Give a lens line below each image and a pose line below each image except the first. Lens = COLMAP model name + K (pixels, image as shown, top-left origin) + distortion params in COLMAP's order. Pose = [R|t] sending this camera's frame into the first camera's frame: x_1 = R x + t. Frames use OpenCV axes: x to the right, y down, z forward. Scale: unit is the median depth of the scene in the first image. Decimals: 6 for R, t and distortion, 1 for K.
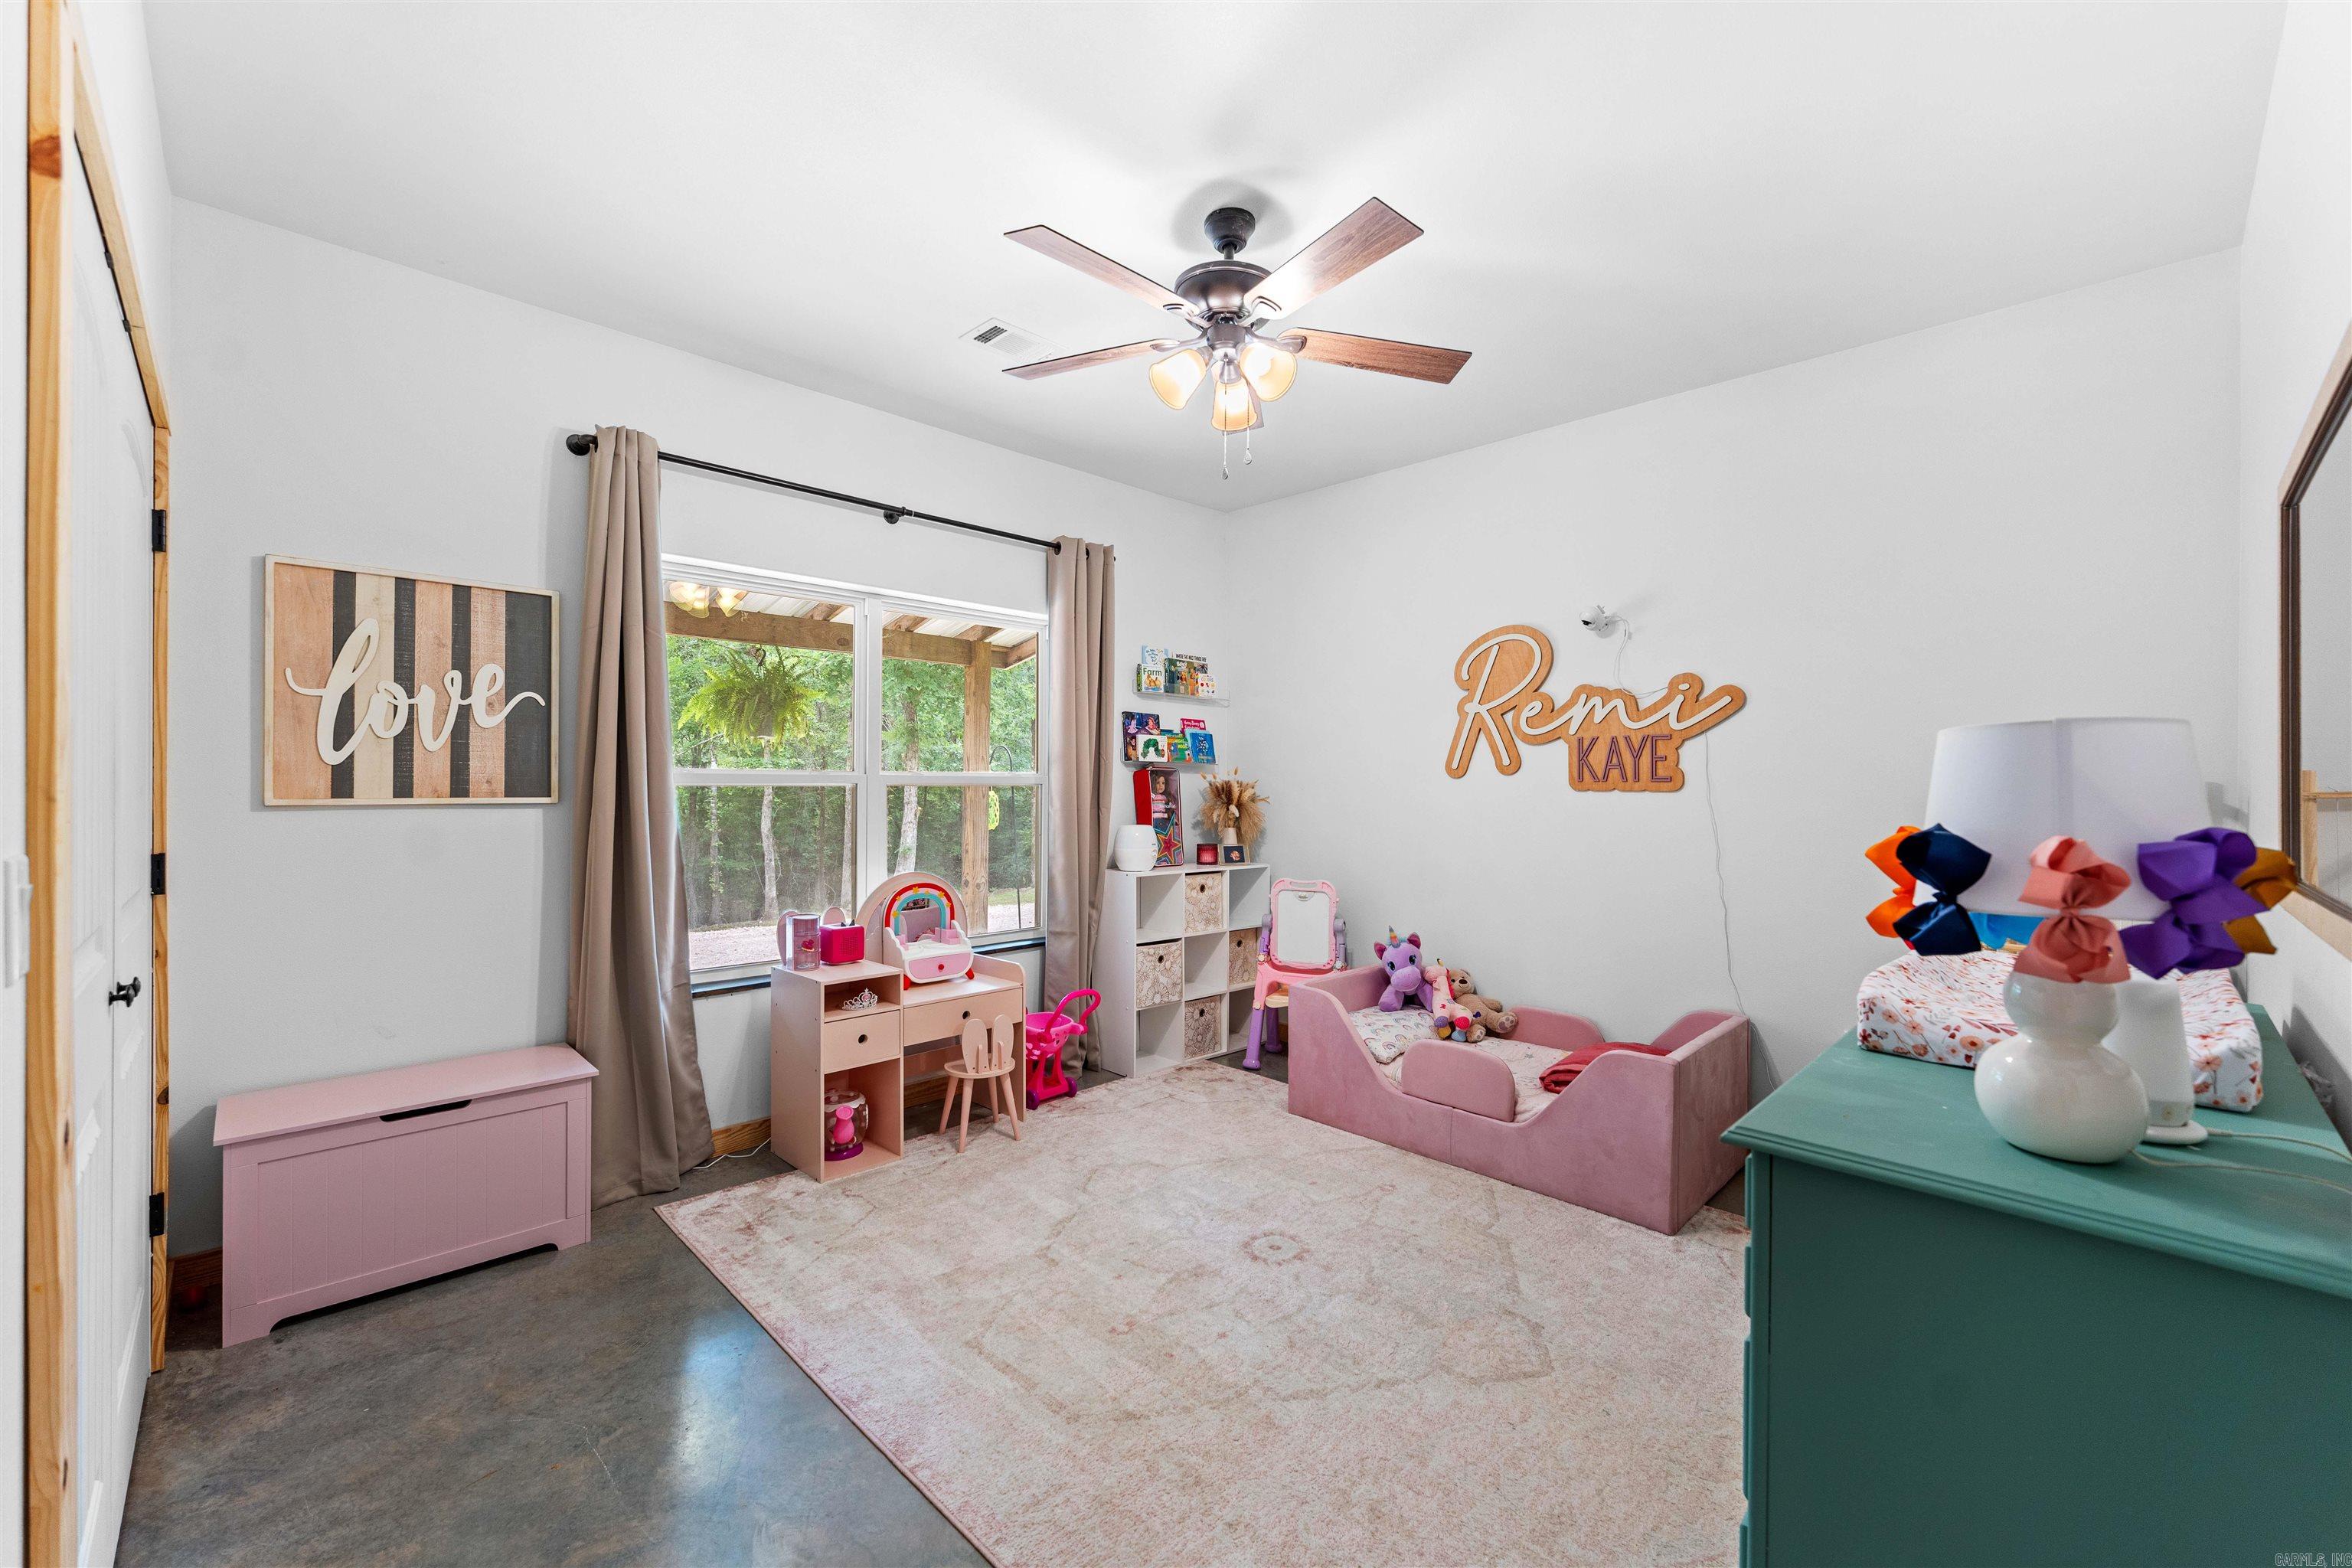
lens RADIAL K [[960.3, 0, 1174.3], [0, 960.3, 790.4], [0, 0, 1]] dist [-0.001343, 0.000222]
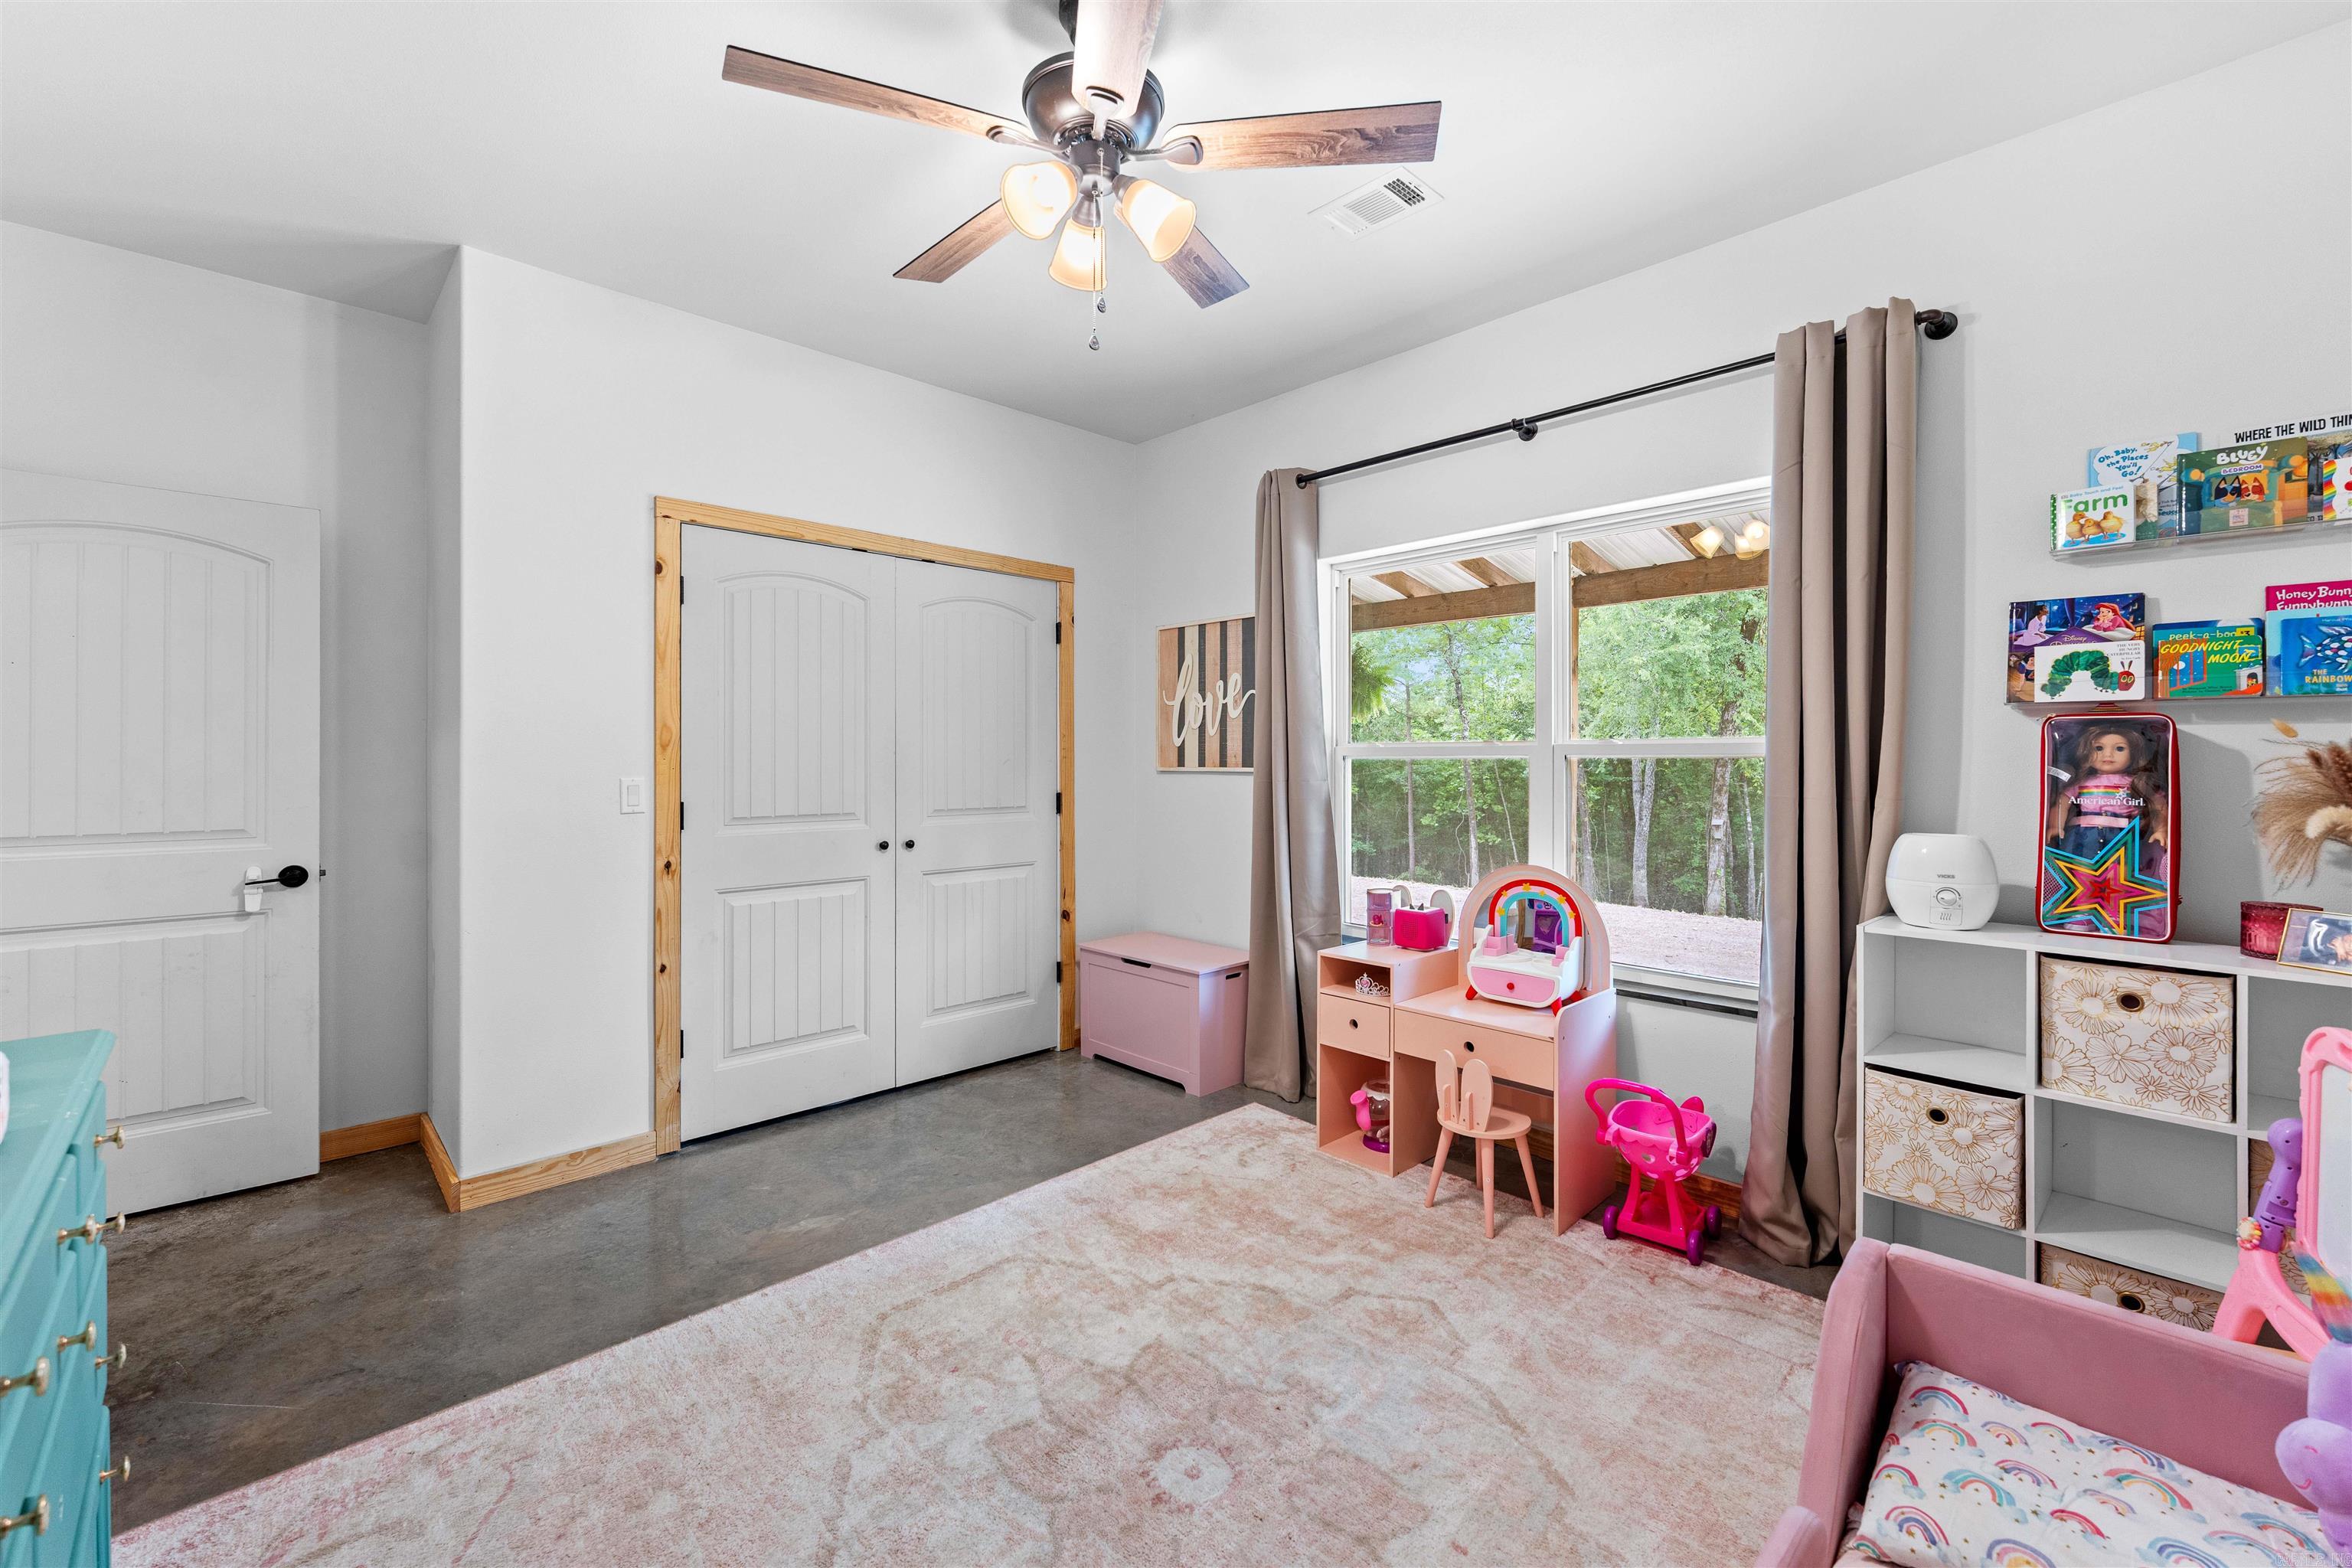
lens RADIAL K [[960.3, 0, 1174.1], [0, 960.3, 764.4], [0, 0, 1]] dist [-0.001343, 0.000222]
pose [[-0.009863, 0.002571, -0.999948, 0.610212], [-0.003296, 0.999991, 0.002604, -0.000240], [0.999946, 0.003321, -0.009854, 0.806546]]
